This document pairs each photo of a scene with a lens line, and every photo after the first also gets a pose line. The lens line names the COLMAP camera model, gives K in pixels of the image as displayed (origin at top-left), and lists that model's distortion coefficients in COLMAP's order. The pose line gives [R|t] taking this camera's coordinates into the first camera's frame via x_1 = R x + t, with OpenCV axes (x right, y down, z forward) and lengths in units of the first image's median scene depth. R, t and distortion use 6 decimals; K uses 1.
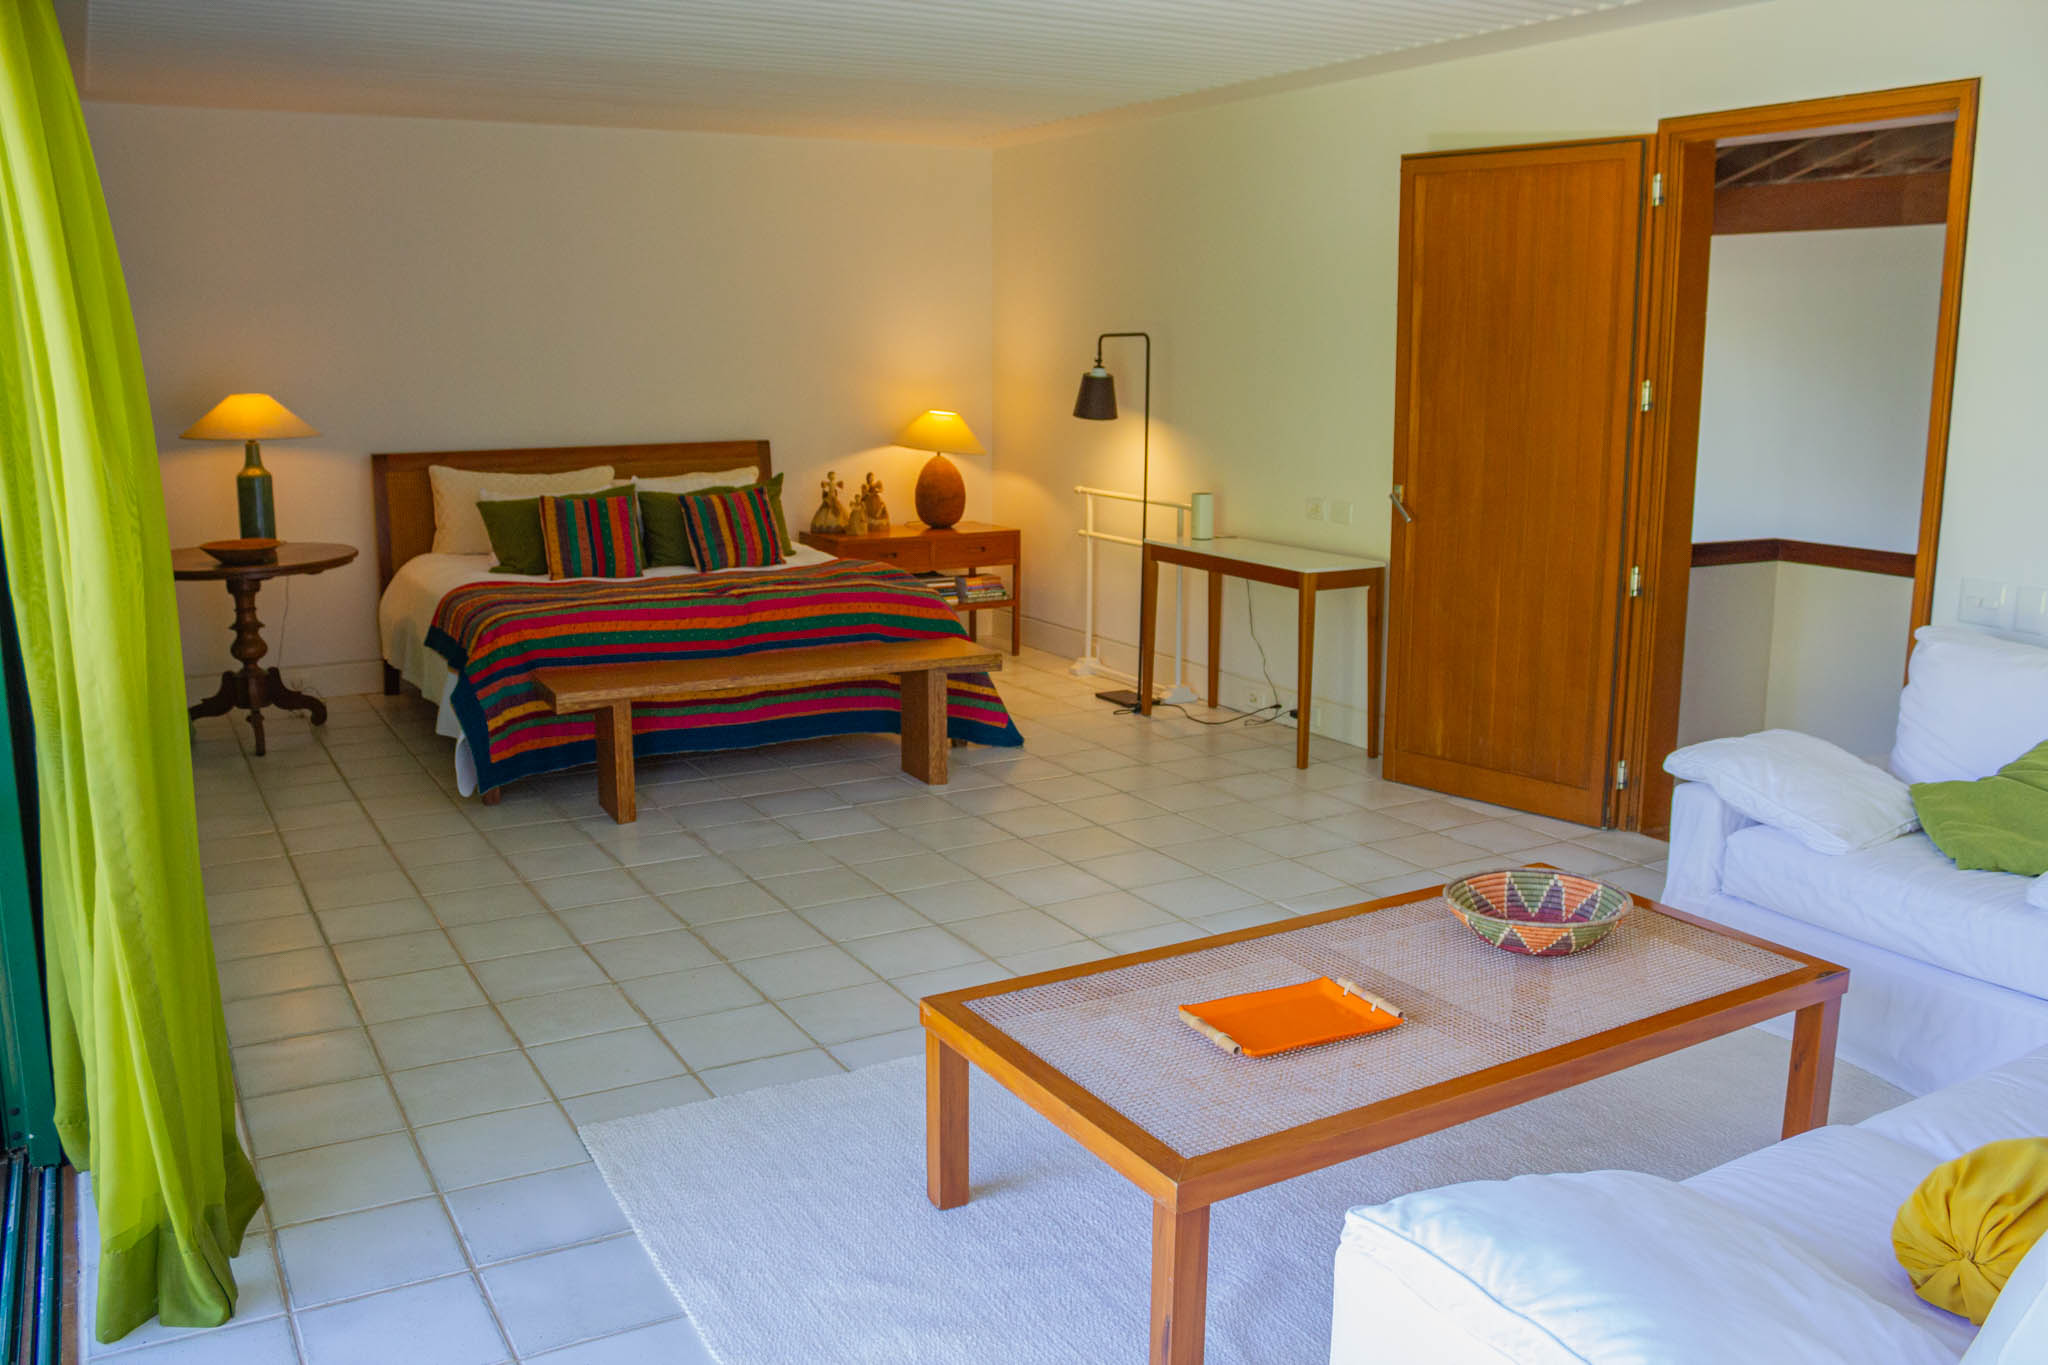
lens RADIAL K [[1687.4, 0, 1024.0], [0, 1687.4, 682.5], [0, 0, 1]] dist [-0.163724, 0.133800]
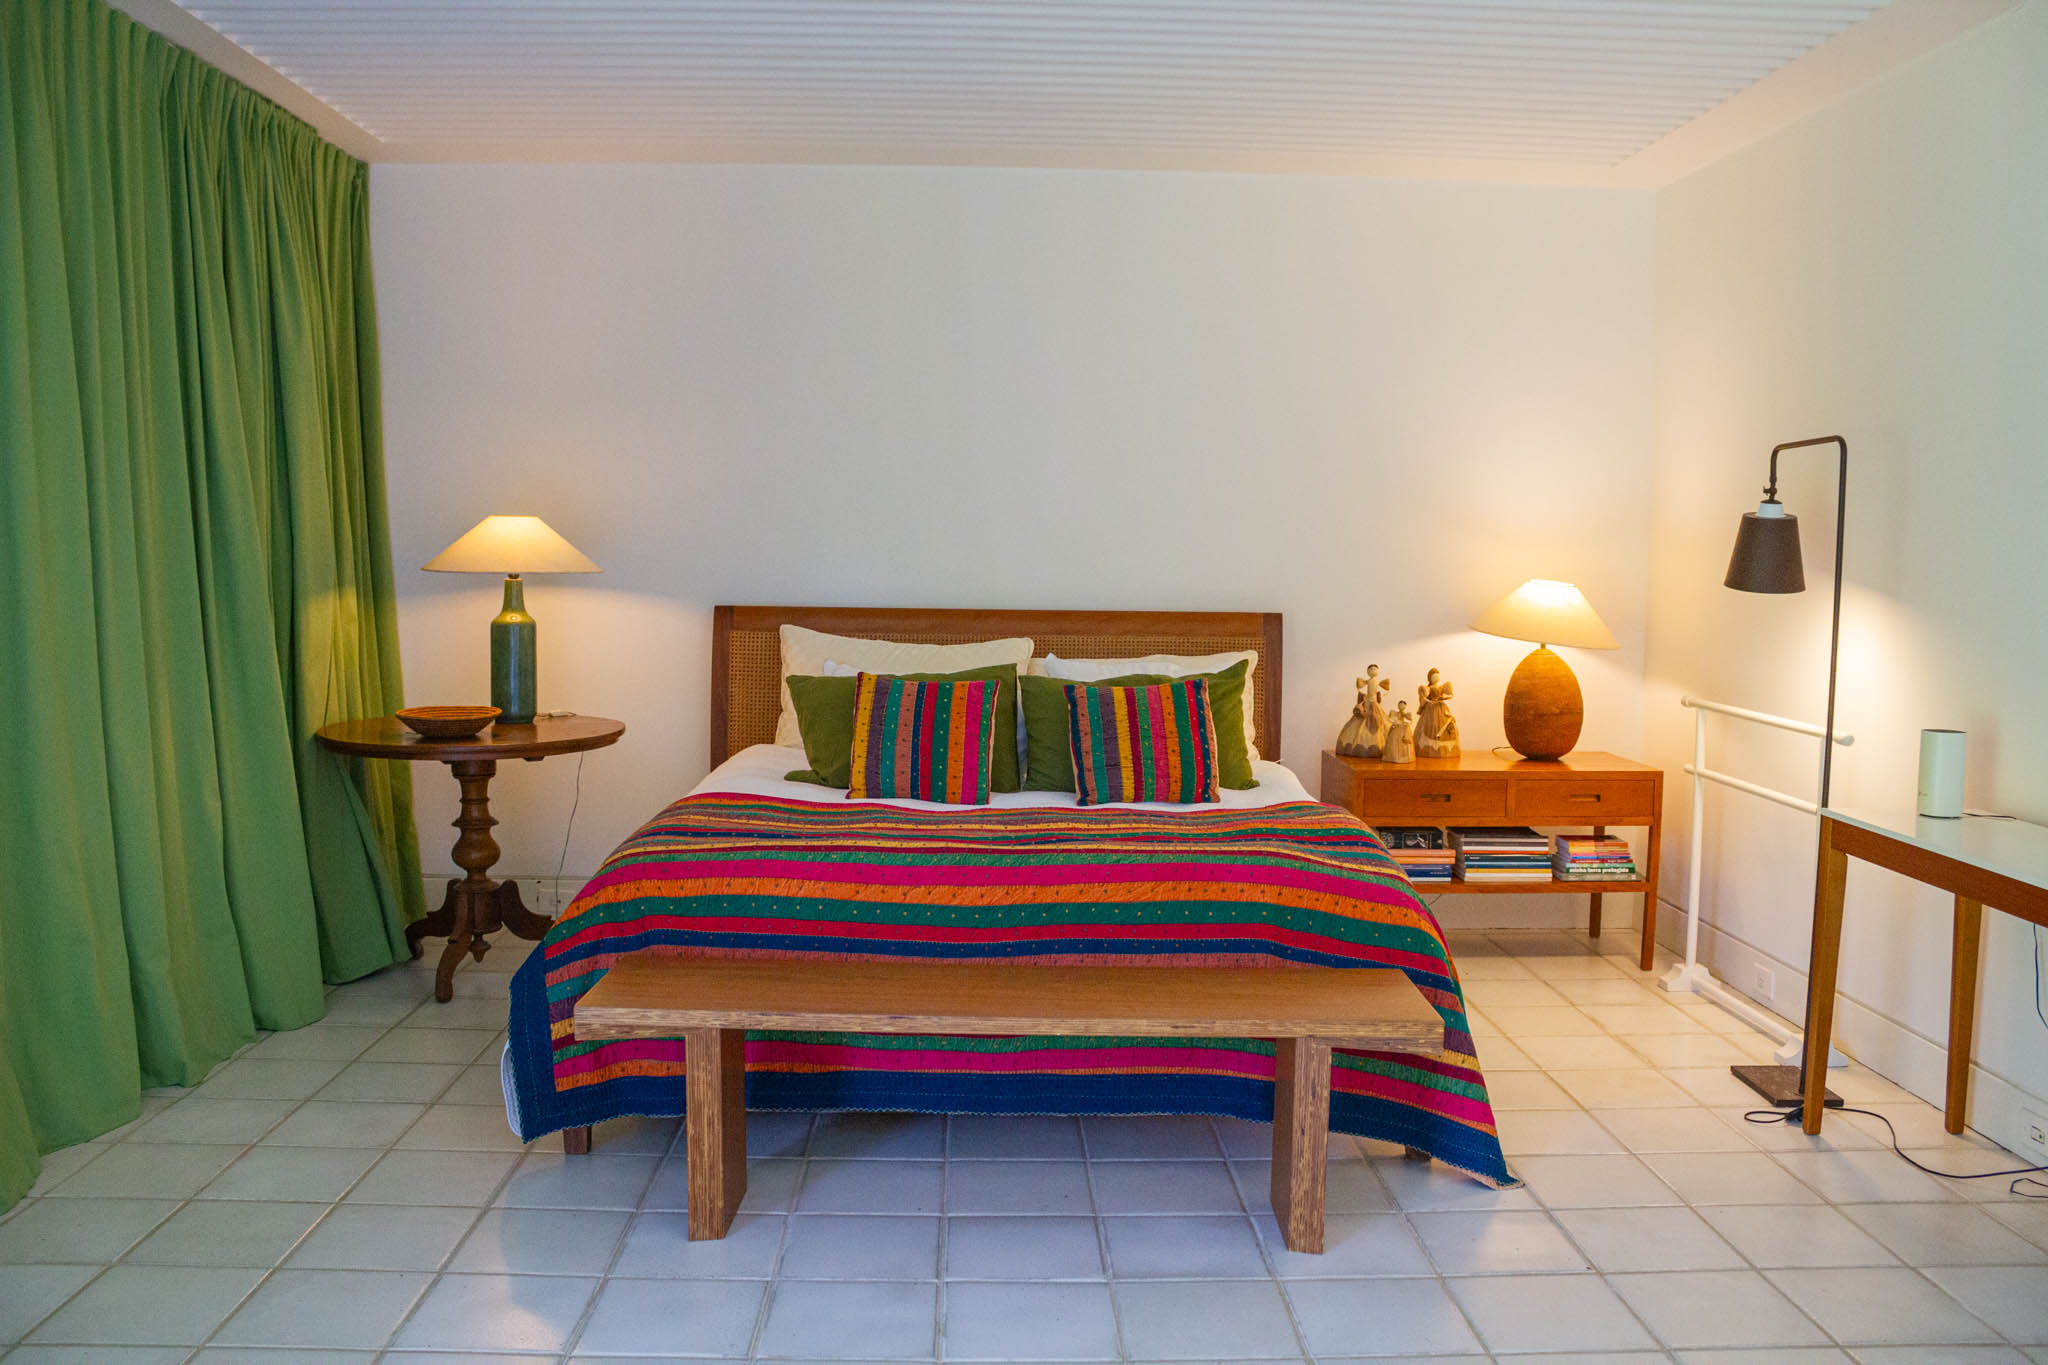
lens RADIAL K [[1754.9, 0, 1026.8], [0, 1754.9, 634.5], [0, 0, 1]] dist [-0.231406, 0.832465]
pose [[0.885702, 0.037380, -0.462747, 0.098326], [-0.103496, 0.987567, -0.118319, -0.048213], [0.452571, 0.152688, 0.878559, 0.383288]]
